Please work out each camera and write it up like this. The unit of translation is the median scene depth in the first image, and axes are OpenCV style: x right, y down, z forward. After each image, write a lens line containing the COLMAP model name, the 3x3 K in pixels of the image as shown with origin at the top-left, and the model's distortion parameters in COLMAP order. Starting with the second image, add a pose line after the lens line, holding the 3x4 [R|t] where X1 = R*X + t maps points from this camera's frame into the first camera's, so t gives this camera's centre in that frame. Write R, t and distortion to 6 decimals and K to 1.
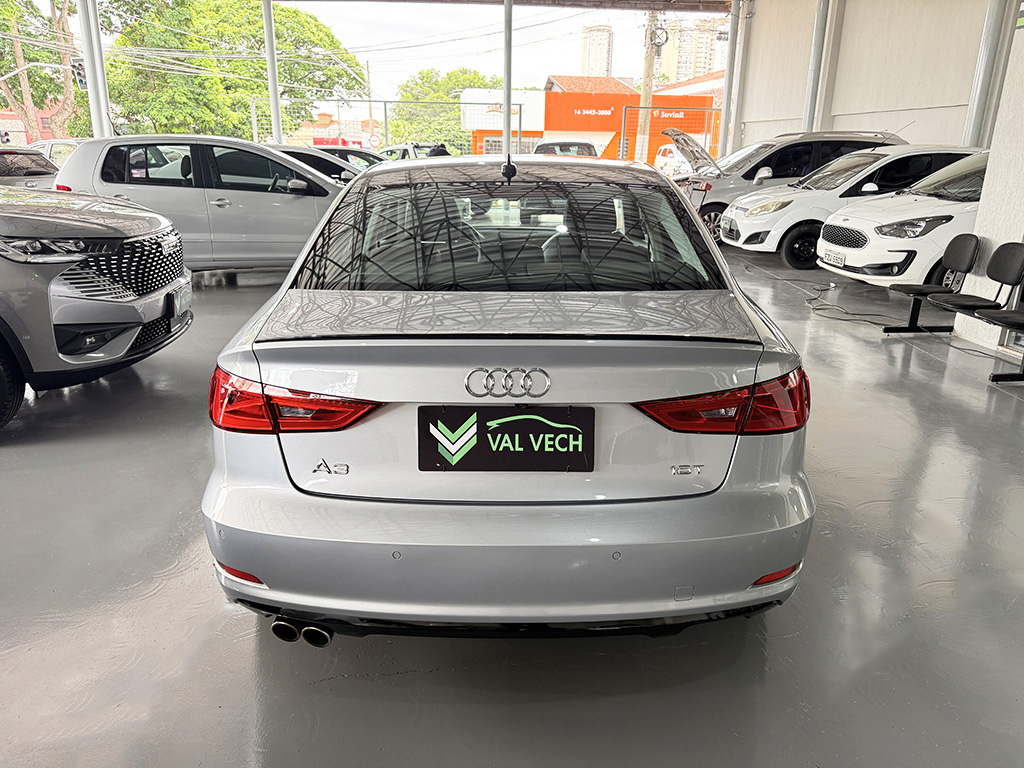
lens RADIAL K [[740.5, 0, 508.6], [0, 740.5, 386.4], [0, 0, 1]] dist [0.037279, -0.038530]
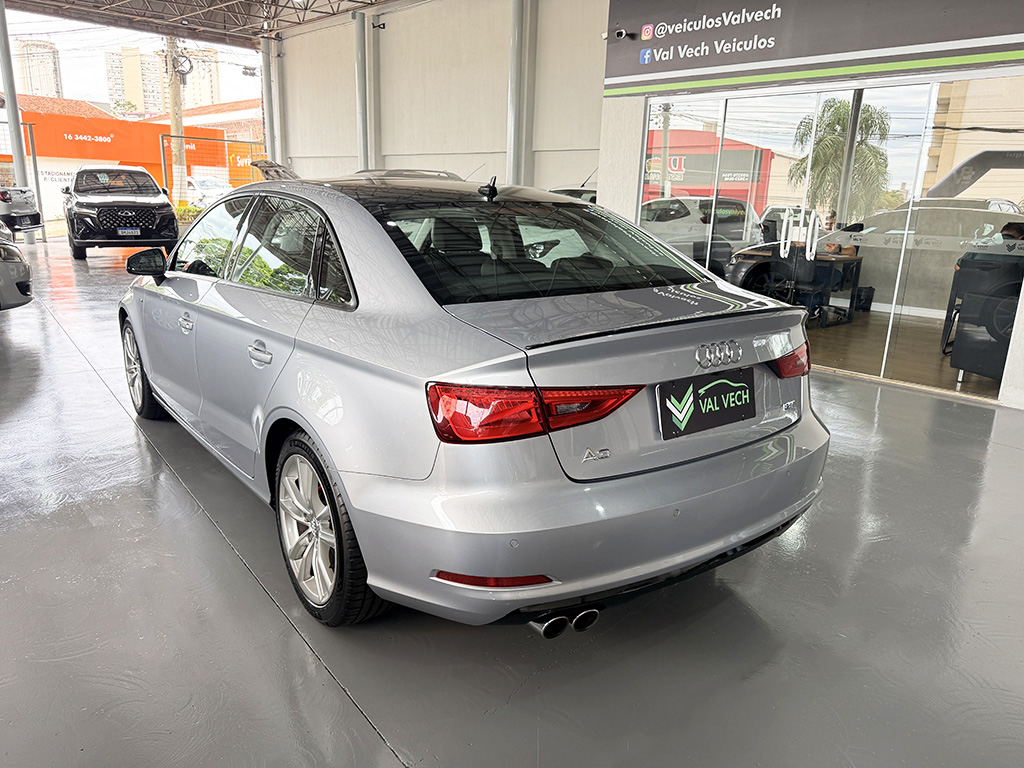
lens RADIAL K [[740.5, 0, 520.1], [0, 740.5, 386.6], [0, 0, 1]] dist [0.037279, -0.038530]
pose [[0.797965, -0.139406, 0.586359, -0.971055], [0.164891, 0.986260, 0.010085, -0.018503], [-0.579709, 0.088638, 0.809988, 0.179548]]
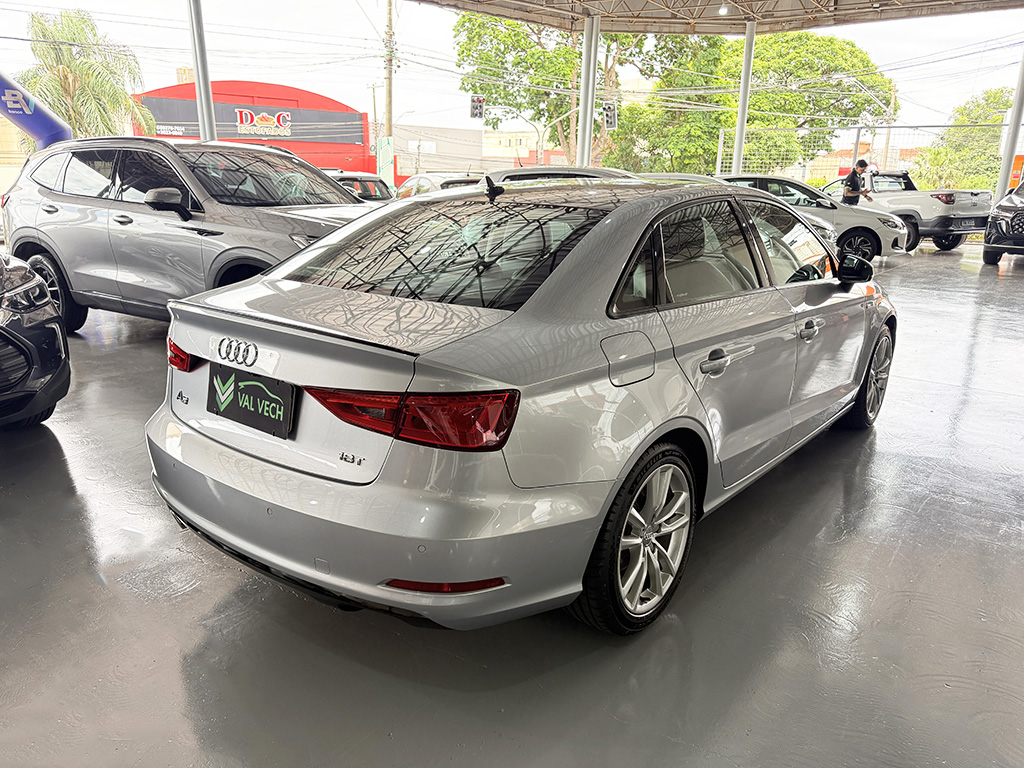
lens RADIAL K [[740.5, 0, 507.7], [0, 740.5, 383.8], [0, 0, 1]] dist [0.037279, -0.038530]
pose [[0.781178, 0.170651, -0.600532, 1.074945], [-0.194886, 0.980504, 0.025116, -0.069586], [0.593110, 0.097416, 0.799206, 0.262040]]
